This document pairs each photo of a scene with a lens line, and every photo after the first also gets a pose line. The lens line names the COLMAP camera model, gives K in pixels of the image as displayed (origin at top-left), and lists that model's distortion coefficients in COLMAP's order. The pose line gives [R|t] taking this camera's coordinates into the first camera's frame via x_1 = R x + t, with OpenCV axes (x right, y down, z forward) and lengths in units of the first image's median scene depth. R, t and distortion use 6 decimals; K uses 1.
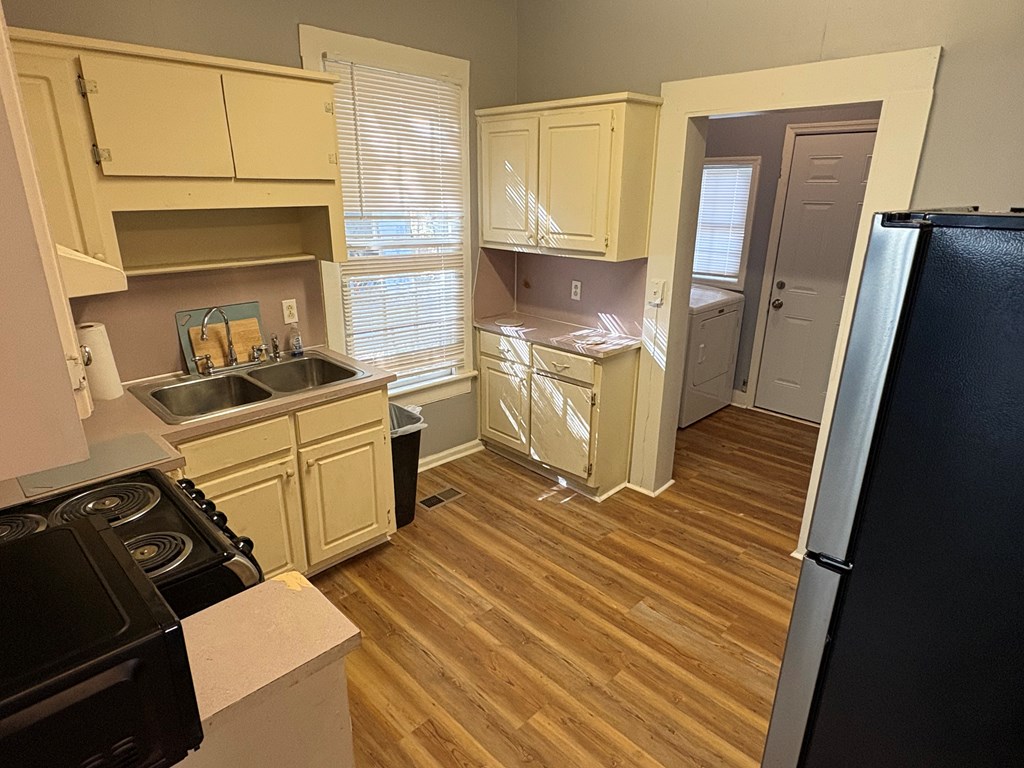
lens RADIAL K [[590.6, 0, 512.0], [0, 590.6, 384.0], [0, 0, 1]] dist [-0.001767, 0.000933]
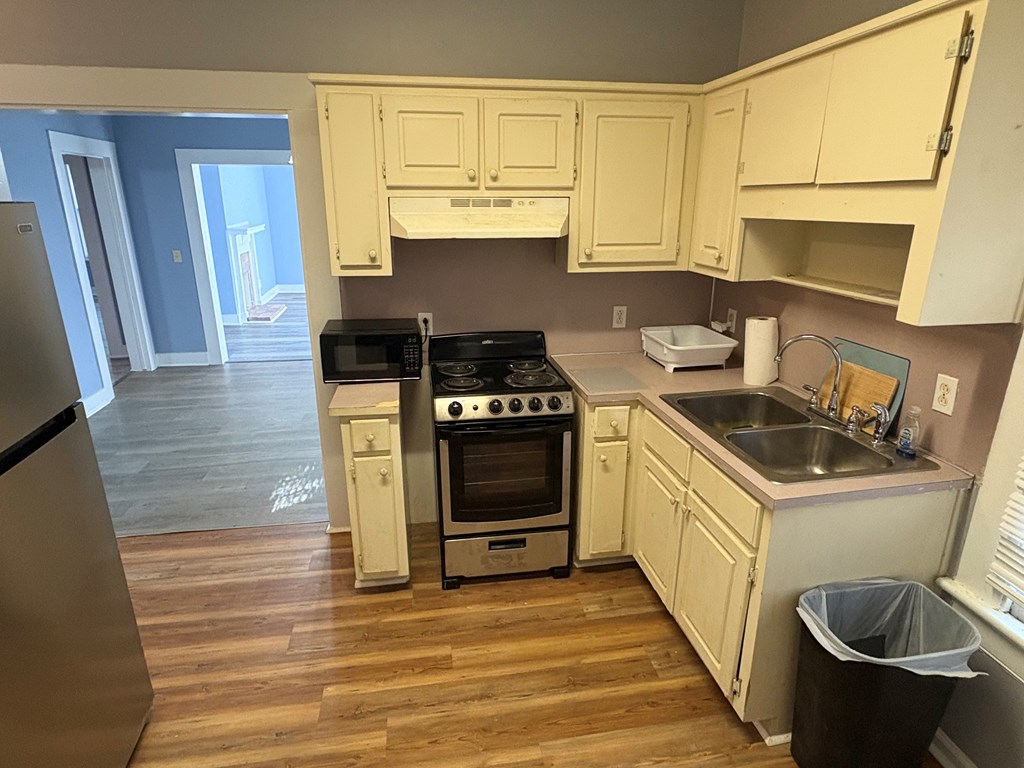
lens RADIAL K [[590.6, 0, 512.0], [0, 590.6, 384.0], [0, 0, 1]] dist [-0.001767, 0.000933]
pose [[-0.584009, 0.231786, -0.777951, 0.471358], [-0.266831, 0.850295, 0.453651, -0.370865], [0.766638, 0.472518, -0.434732, 1.160334]]
